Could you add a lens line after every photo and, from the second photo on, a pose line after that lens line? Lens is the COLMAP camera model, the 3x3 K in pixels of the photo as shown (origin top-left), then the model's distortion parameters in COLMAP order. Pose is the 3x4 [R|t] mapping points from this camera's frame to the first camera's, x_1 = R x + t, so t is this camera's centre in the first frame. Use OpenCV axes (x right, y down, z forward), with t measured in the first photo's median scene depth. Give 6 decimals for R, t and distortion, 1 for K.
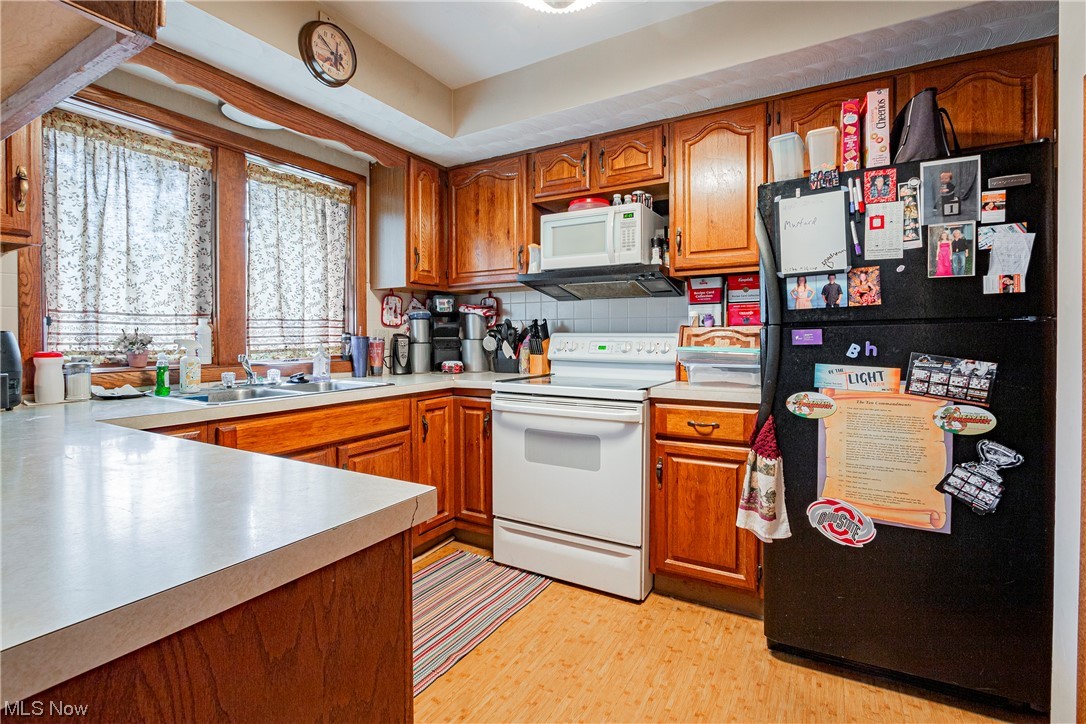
lens RADIAL K [[498.7, 0, 555.4], [0, 498.7, 346.9], [0, 0, 1]] dist [-0.022304, -0.000777]
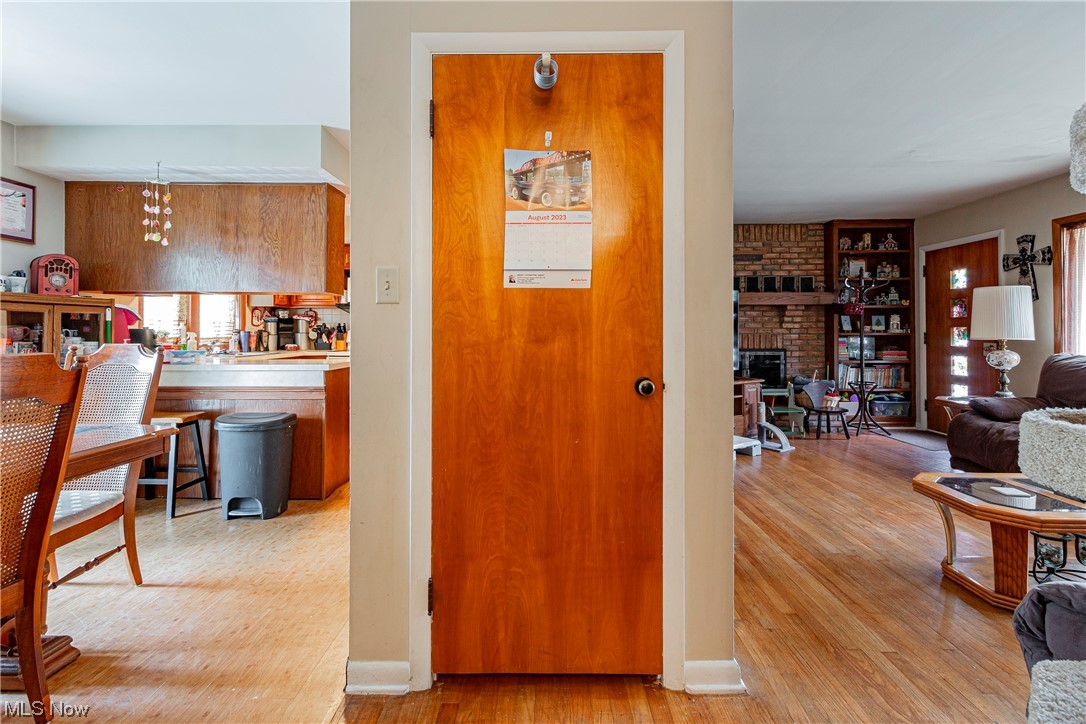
lens RADIAL K [[484.0, 0, 535.5], [0, 484.0, 327.4], [0, 0, 1]] dist [0.001637, -0.000726]
pose [[0.881288, 0.009700, 0.472480, -0.403514], [0.004350, 0.999580, -0.028636, 0.032444], [-0.472560, 0.027292, 0.880876, -1.687831]]
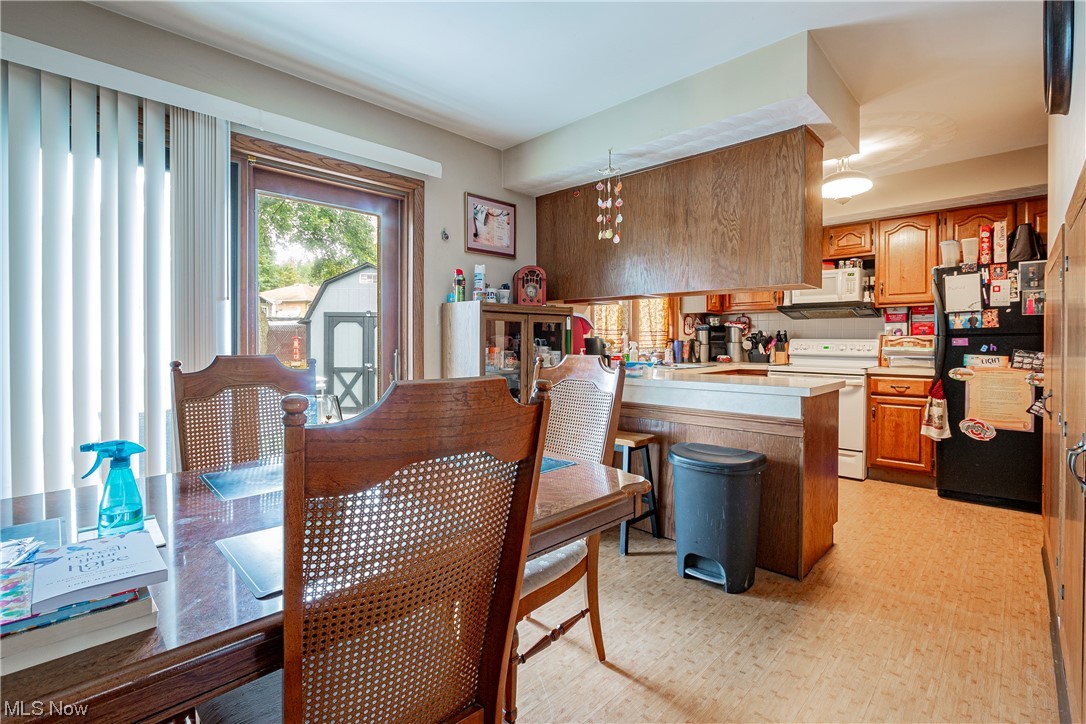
lens RADIAL K [[498.7, 0, 555.4], [0, 498.7, 346.9], [0, 0, 1]] dist [-0.022304, -0.000777]
pose [[0.968605, 0.007036, -0.248506, -0.527668], [-0.008956, 0.999938, -0.006595, 0.025255], [0.248444, 0.008614, 0.968608, -1.196130]]
